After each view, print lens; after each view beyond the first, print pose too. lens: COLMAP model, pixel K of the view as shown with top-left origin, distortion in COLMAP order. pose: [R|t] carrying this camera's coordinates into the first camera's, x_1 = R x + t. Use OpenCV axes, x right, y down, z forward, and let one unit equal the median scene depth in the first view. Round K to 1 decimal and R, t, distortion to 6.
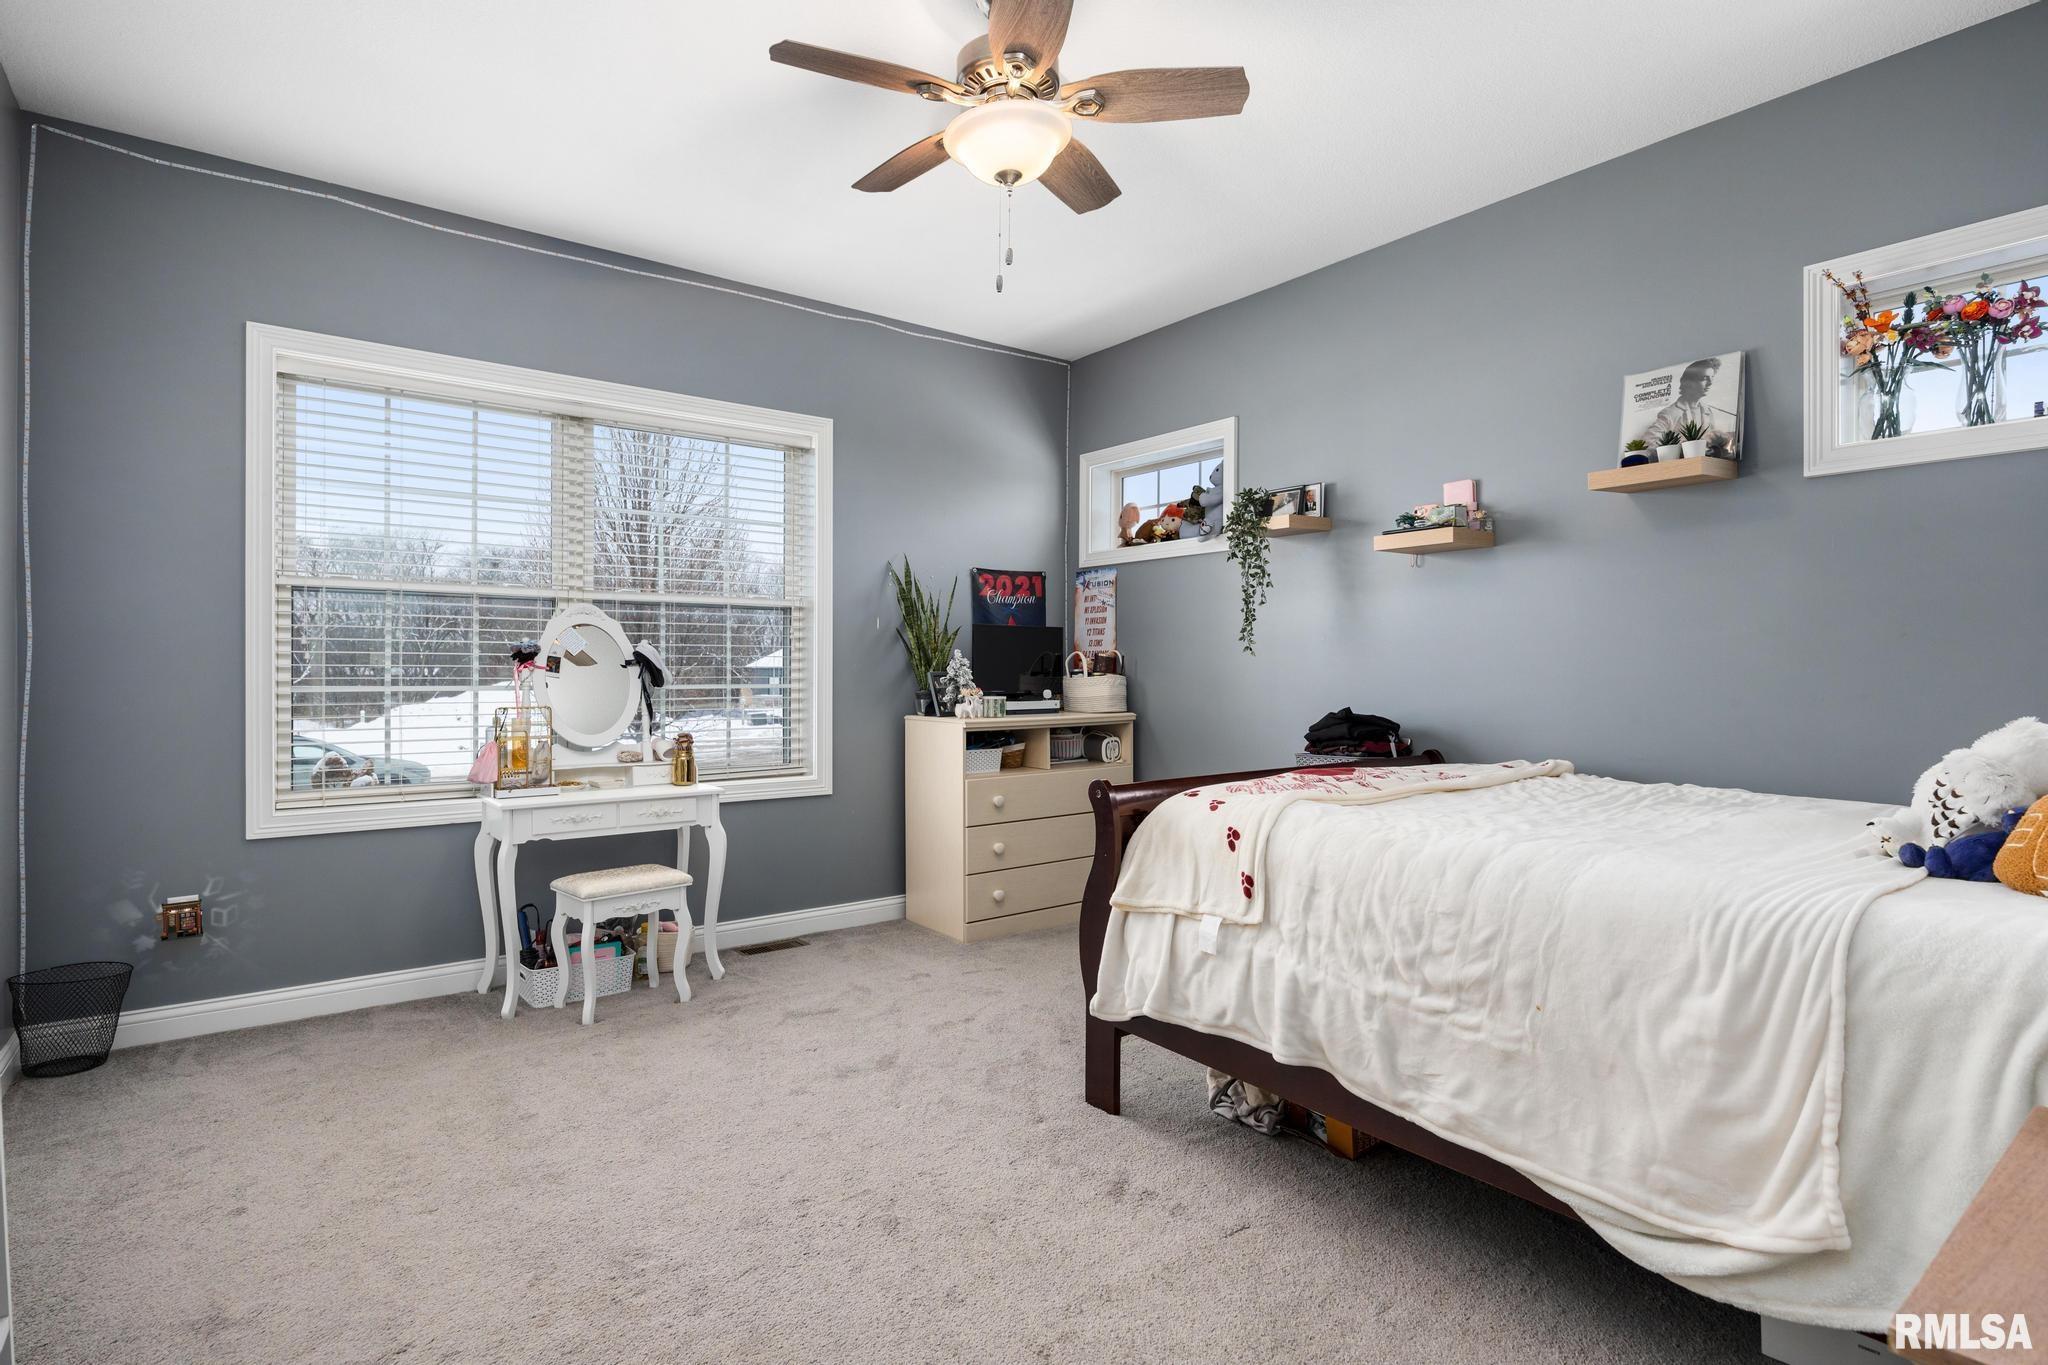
lens RADIAL K [[1007.6, 0, 1024.0], [0, 1007.6, 682.5], [0, 0, 1]] dist [-0.000301, 0.000246]
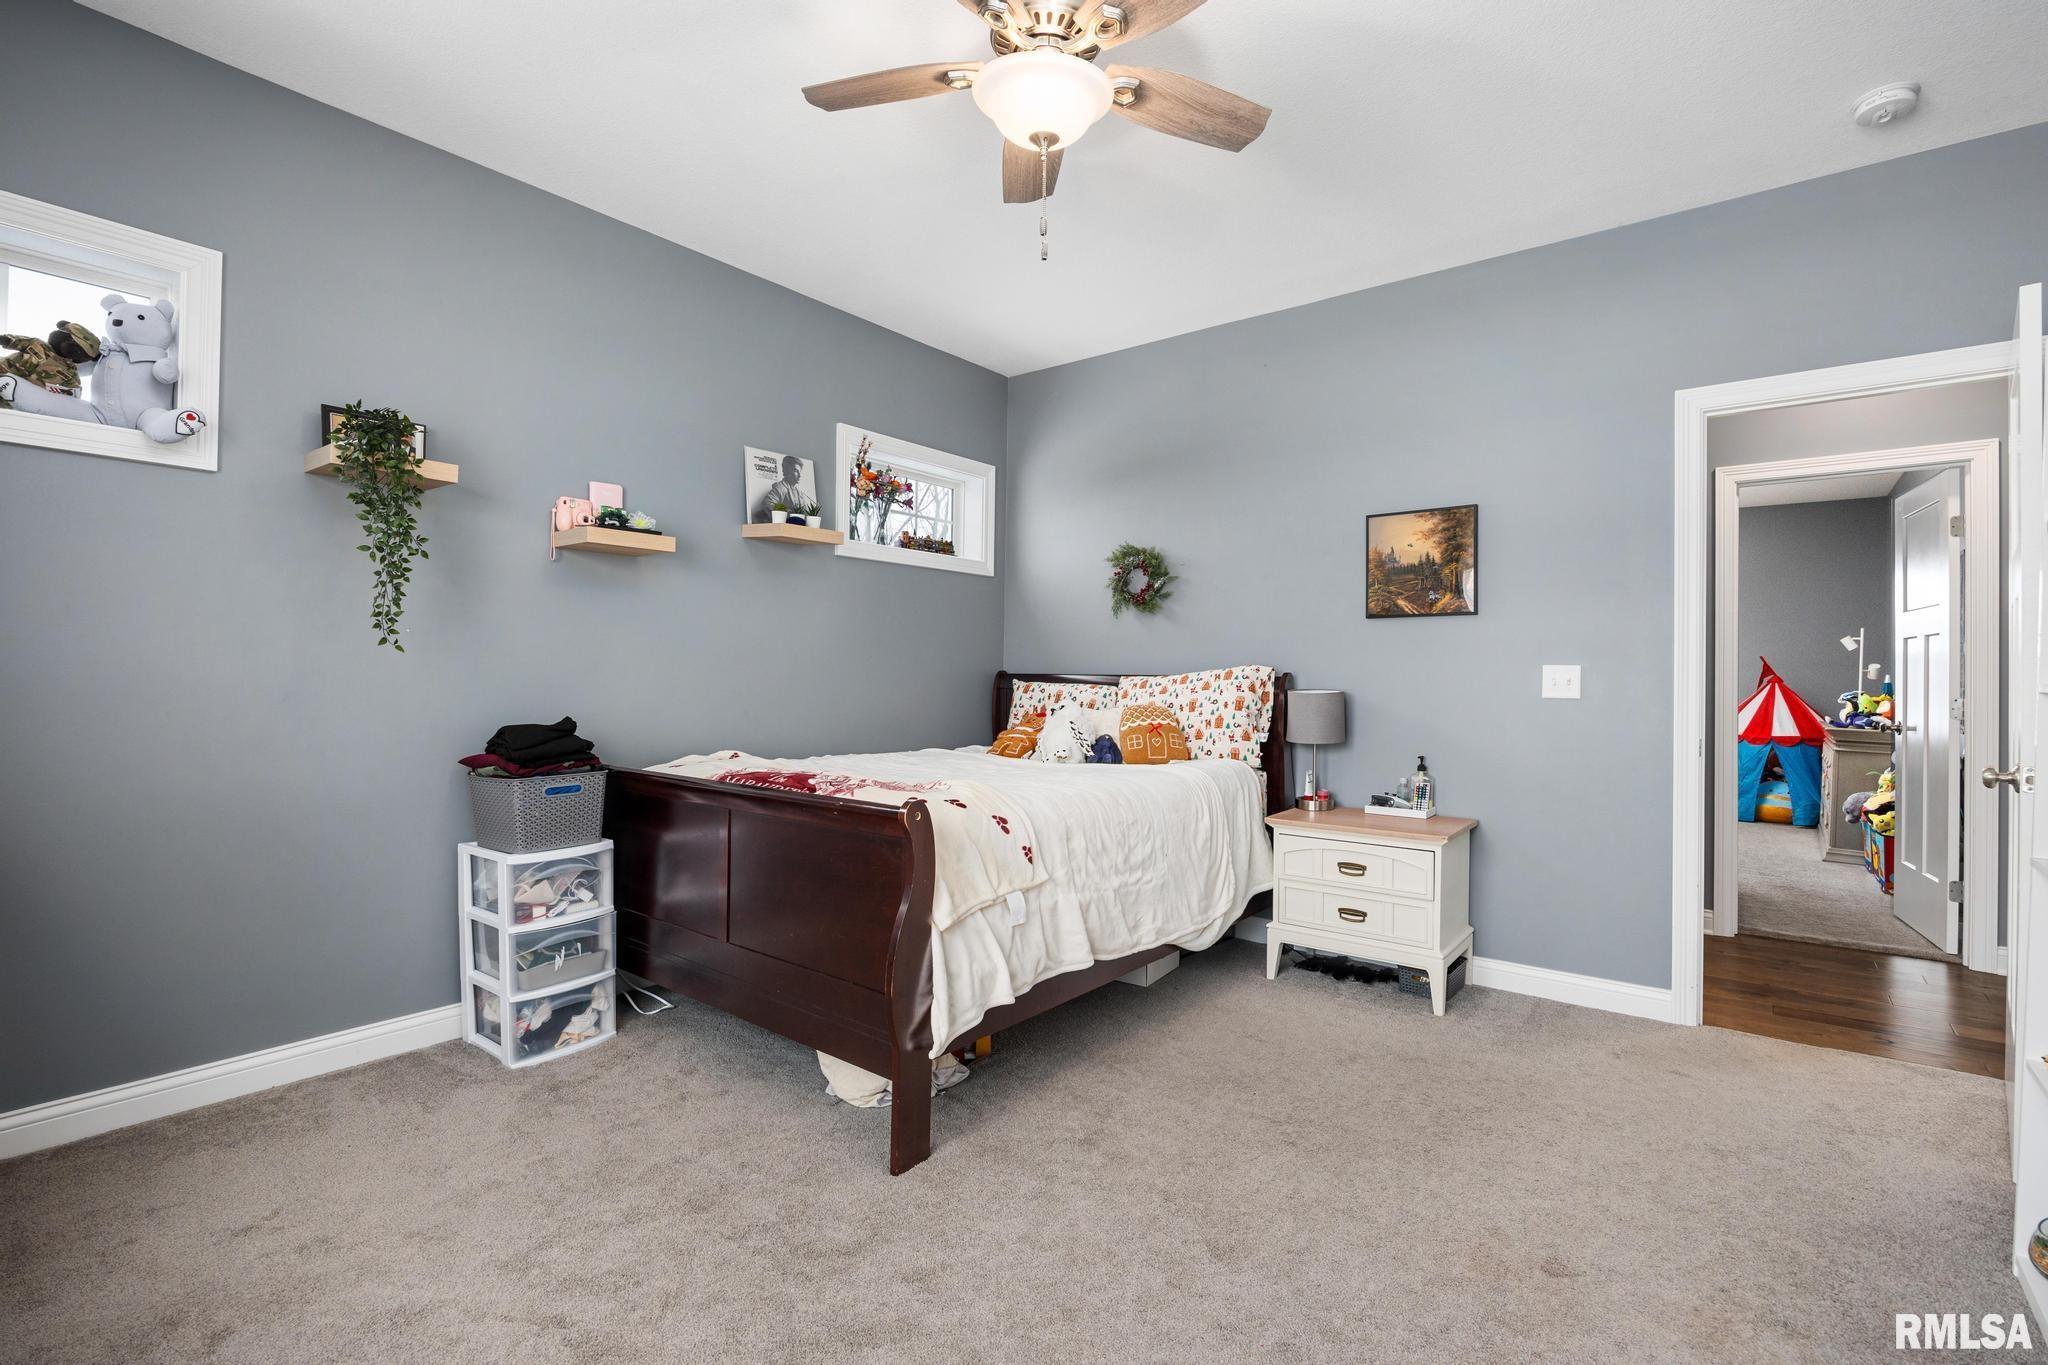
lens RADIAL K [[937.7, 0, 1039.1], [0, 937.7, 677.1], [0, 0, 1]] dist [0.000229, -0.000017]
pose [[-0.247697, -0.004614, 0.968826, -0.824919], [-0.000540, 0.999989, 0.004624, -0.019936], [-0.968837, 0.000623, -0.247697, 1.181619]]
